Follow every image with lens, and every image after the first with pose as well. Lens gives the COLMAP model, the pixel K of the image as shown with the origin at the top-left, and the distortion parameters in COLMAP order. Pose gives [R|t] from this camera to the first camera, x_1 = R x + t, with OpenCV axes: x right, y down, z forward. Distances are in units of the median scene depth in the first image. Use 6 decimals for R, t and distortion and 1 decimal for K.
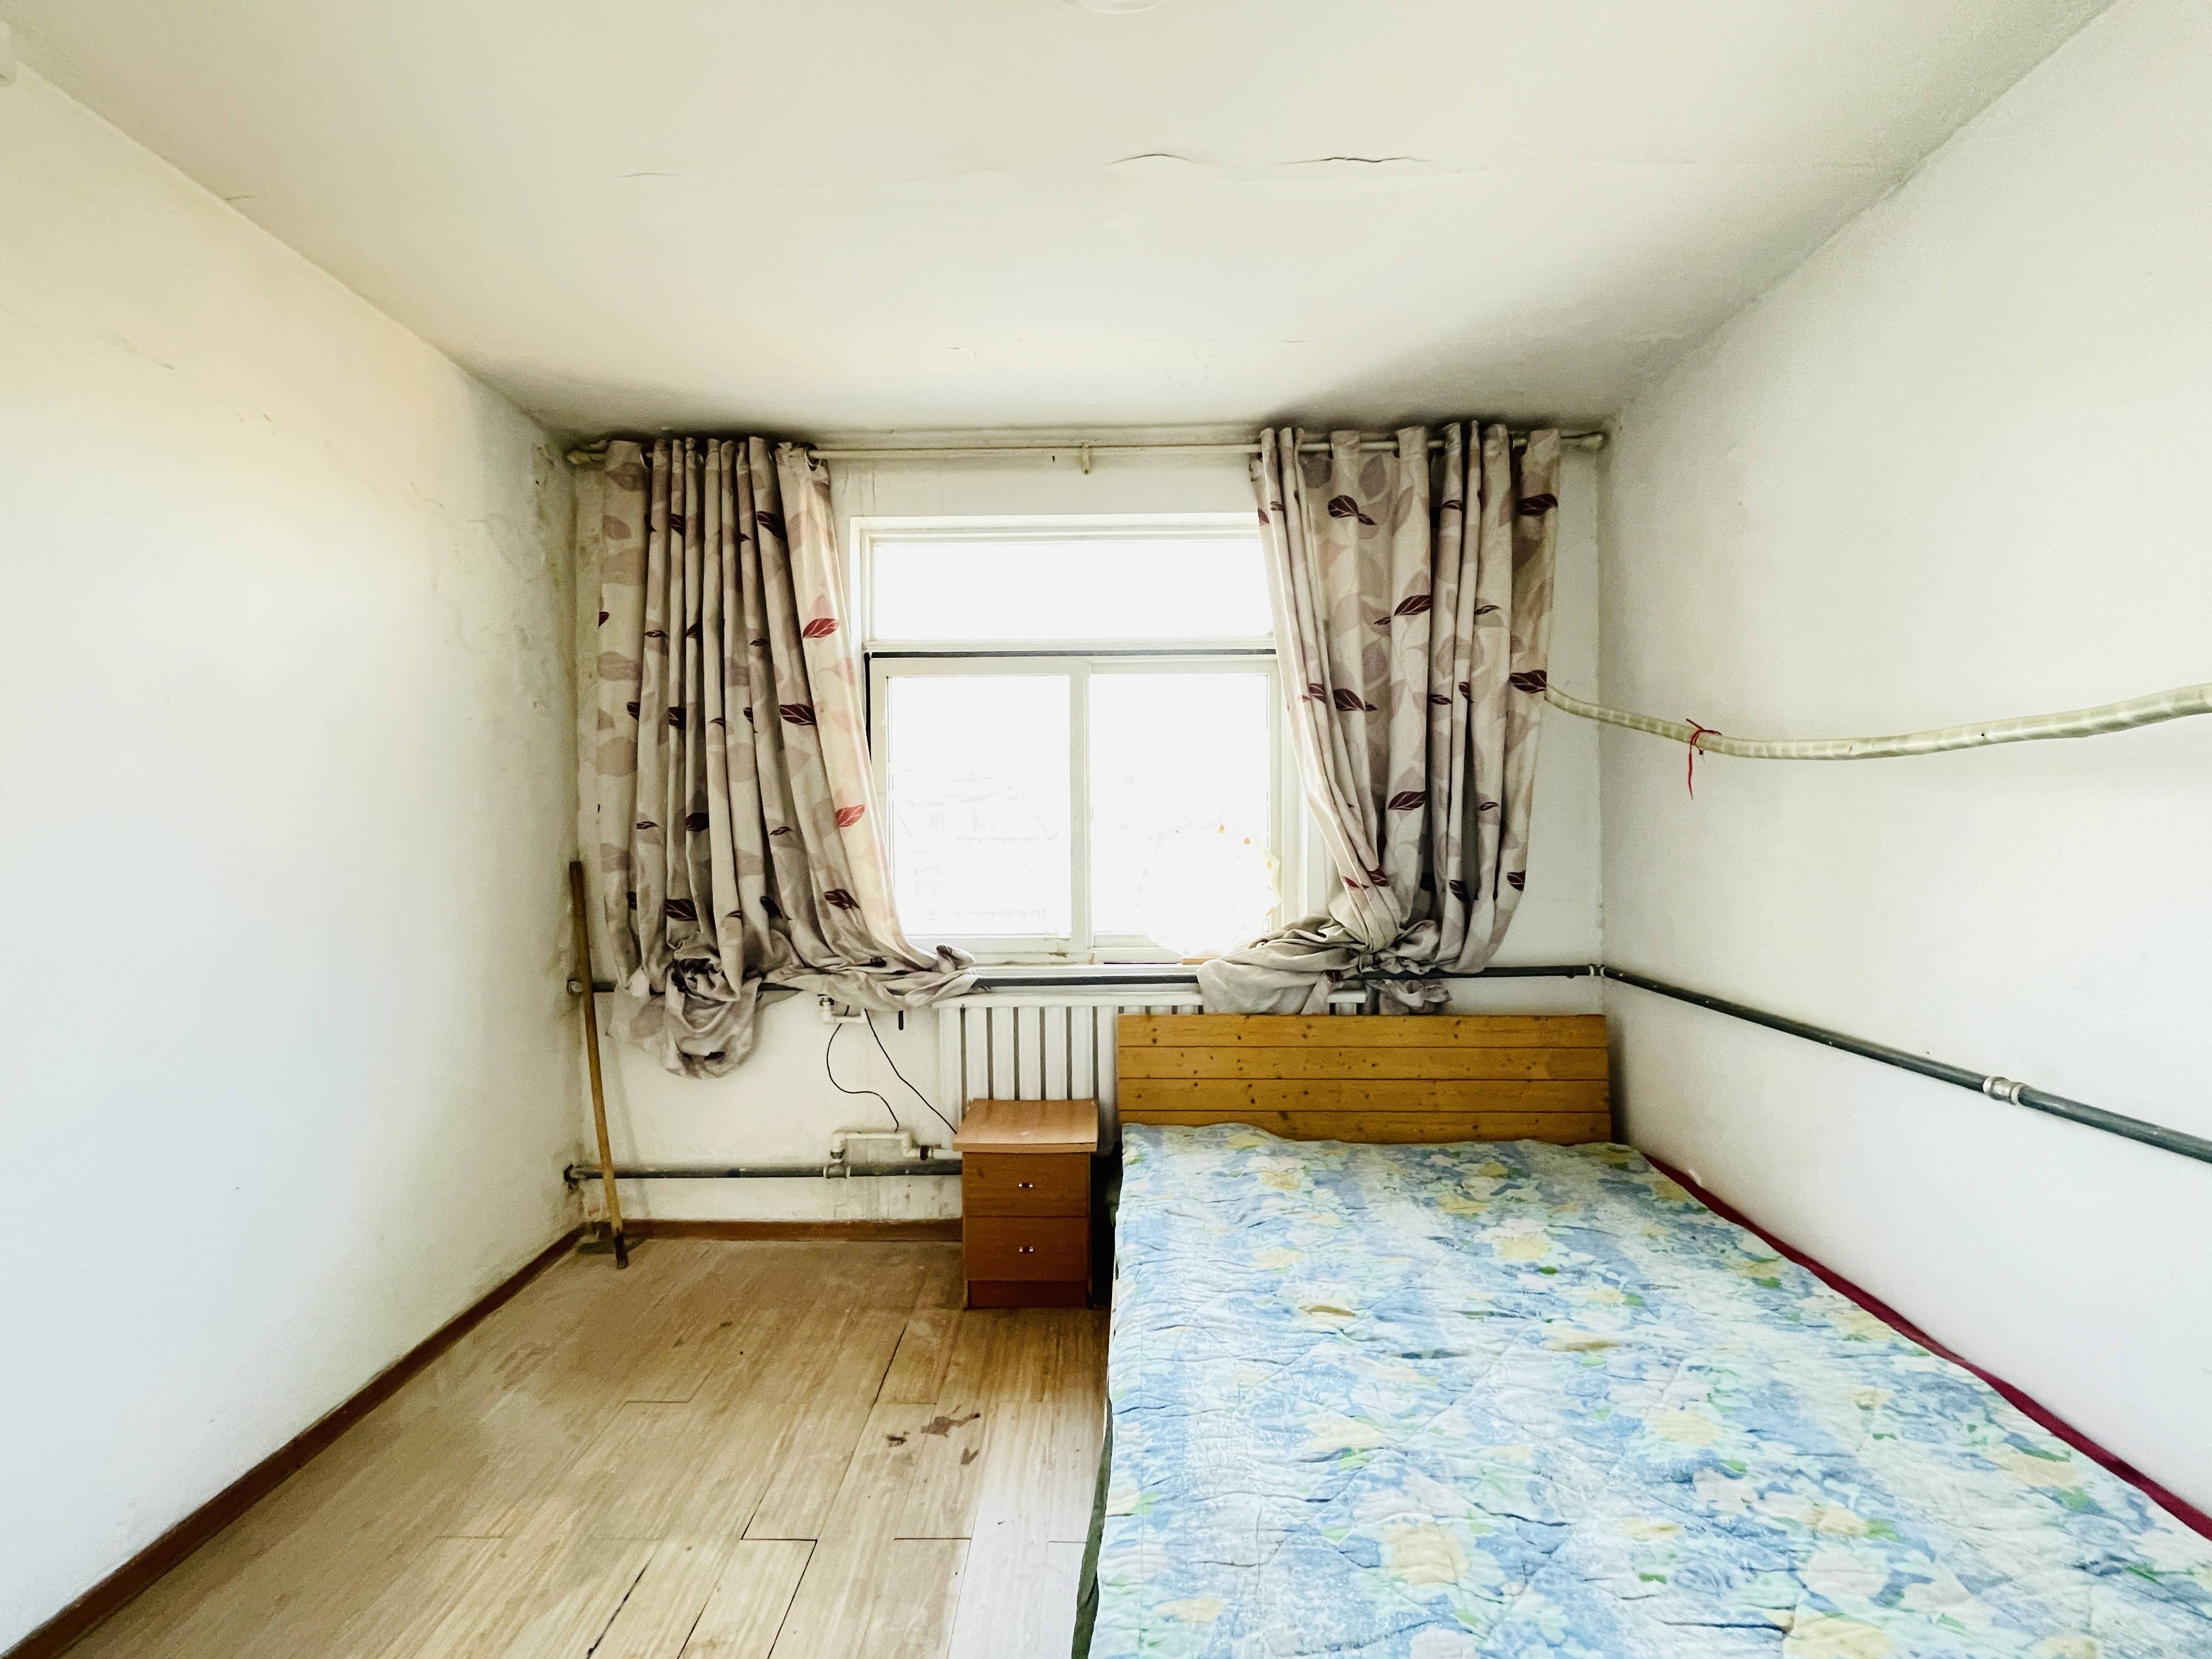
lens RADIAL K [[890.1, 0, 1103.4], [0, 890.1, 827.5], [0, 0, 1]] dist [-0.002004, -0.000723]
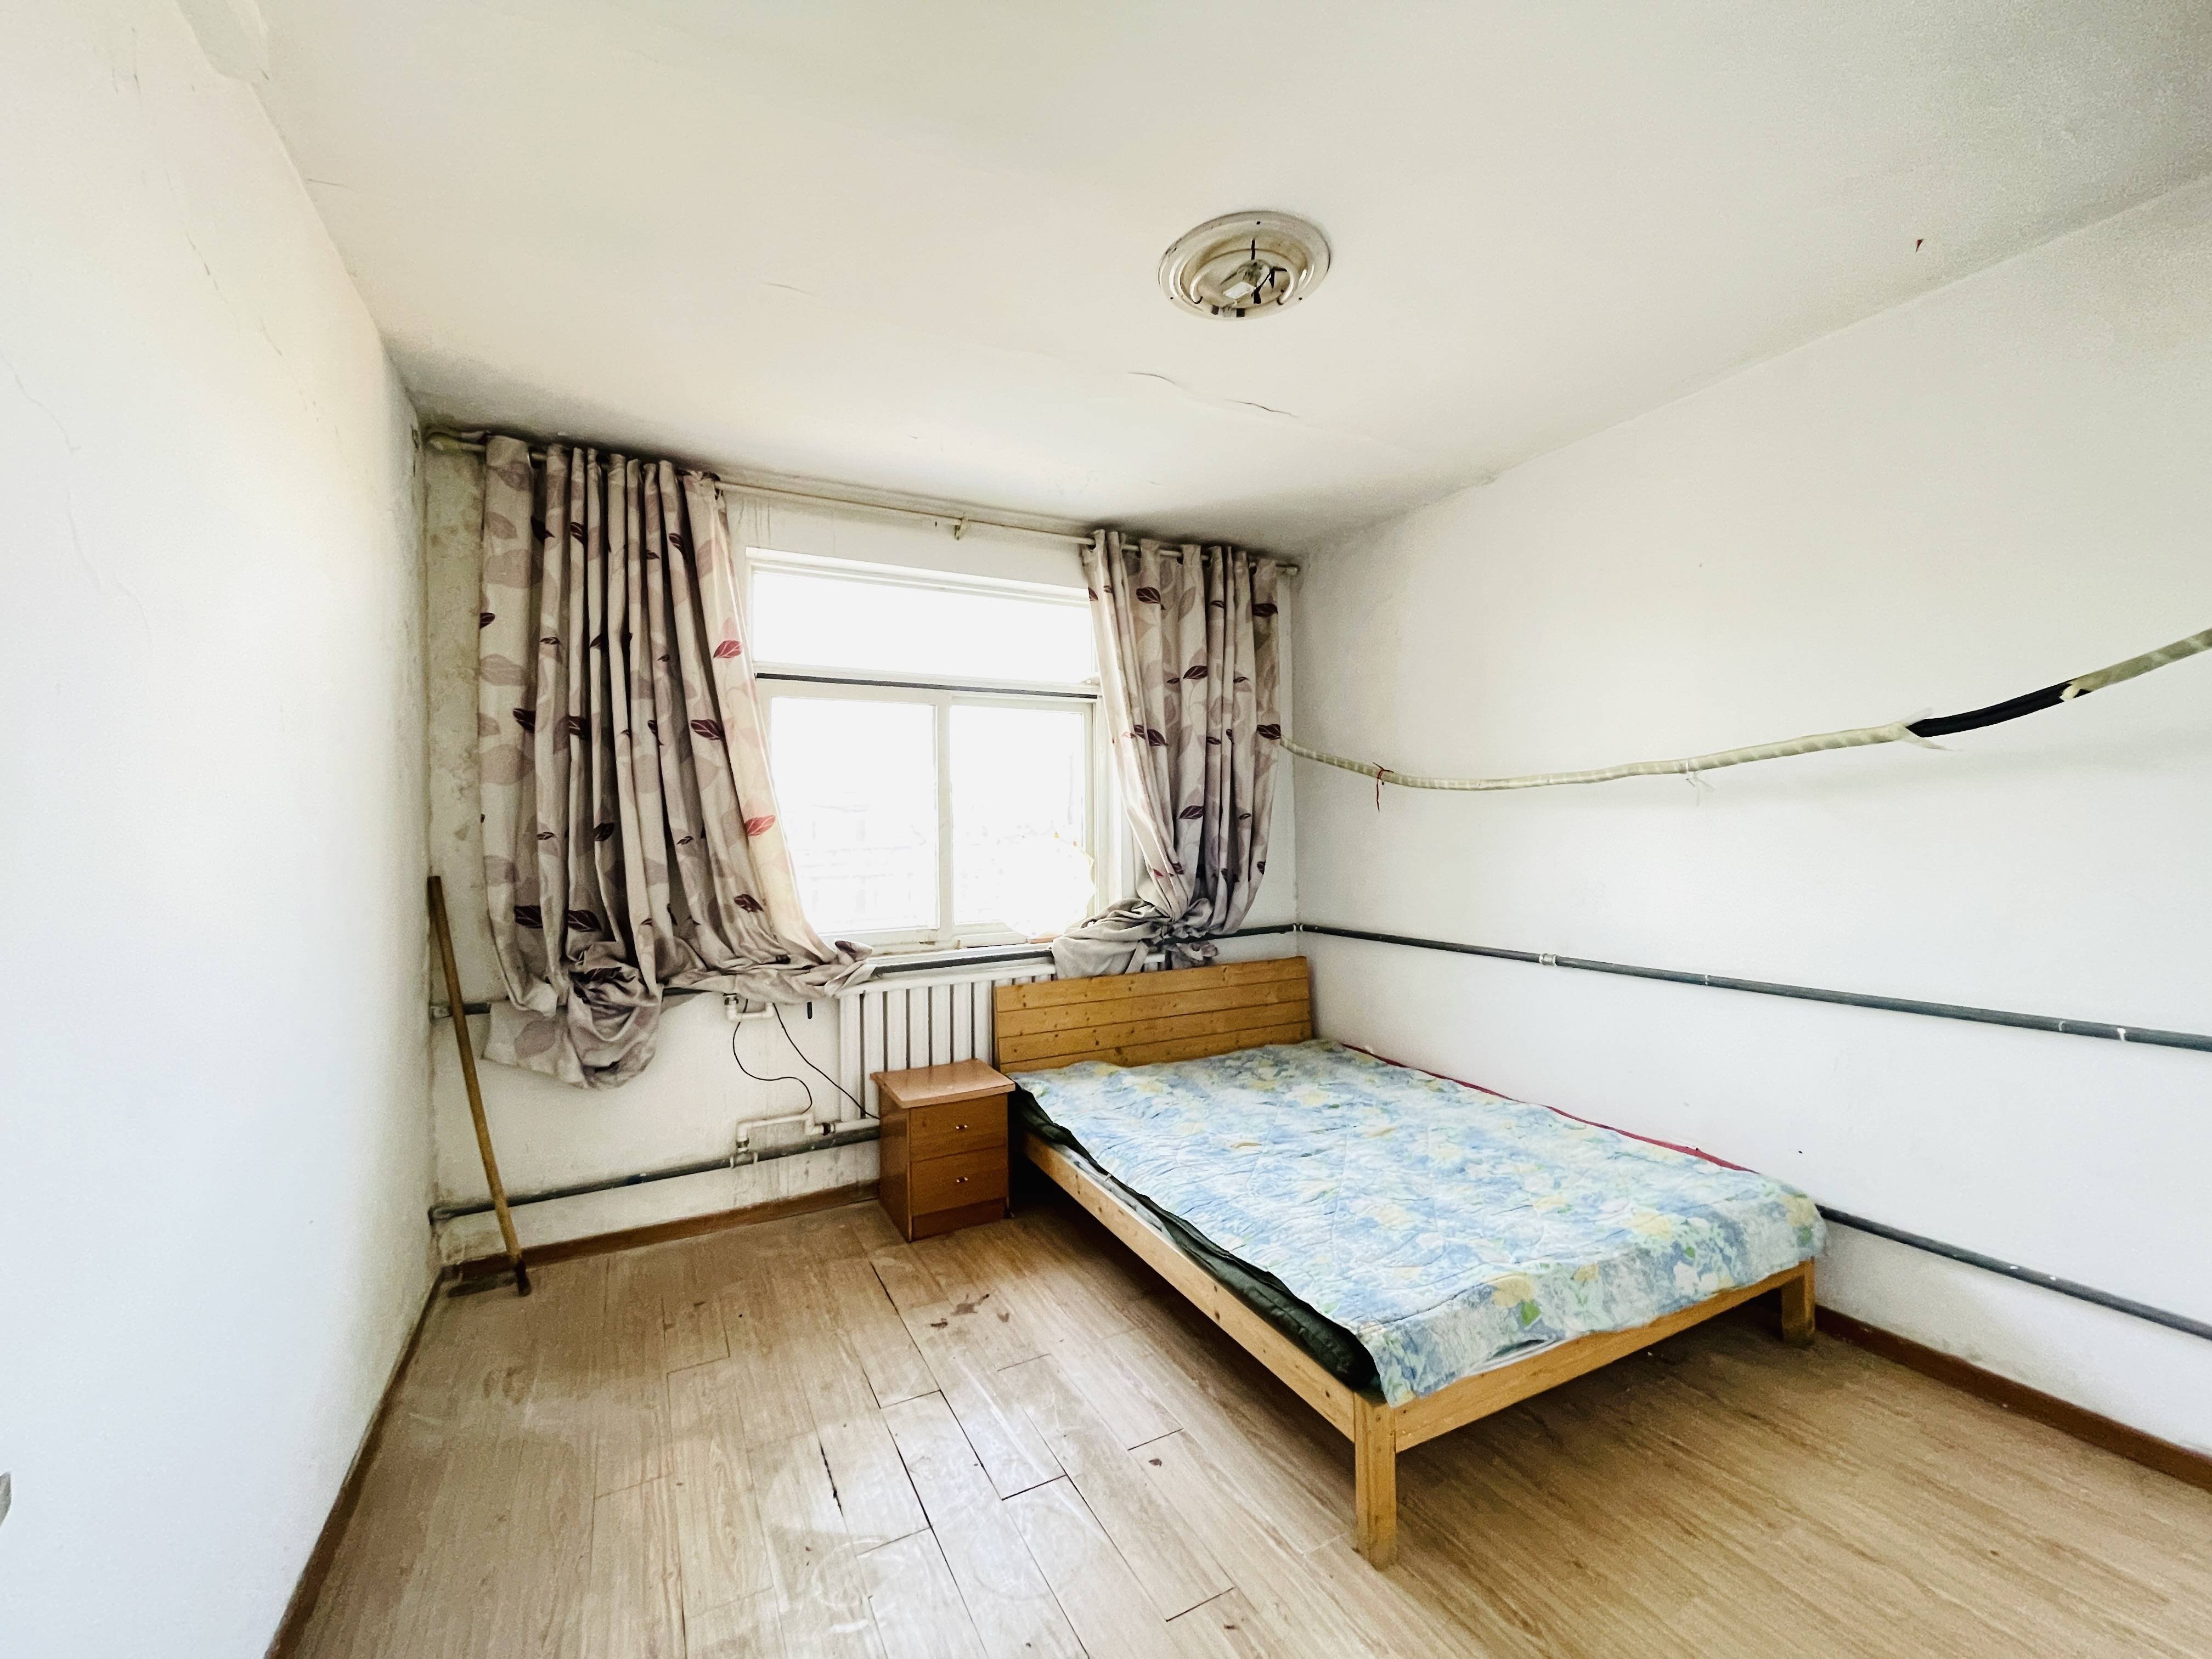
lens RADIAL K [[890.1, 0, 1103.4], [0, 890.1, 827.5], [0, 0, 1]] dist [-0.002004, -0.000723]
pose [[0.878541, -0.006112, 0.477628, -0.441489], [0.012025, 0.999884, -0.009323, 0.004843], [-0.477515, 0.013934, 0.878513, -0.150944]]
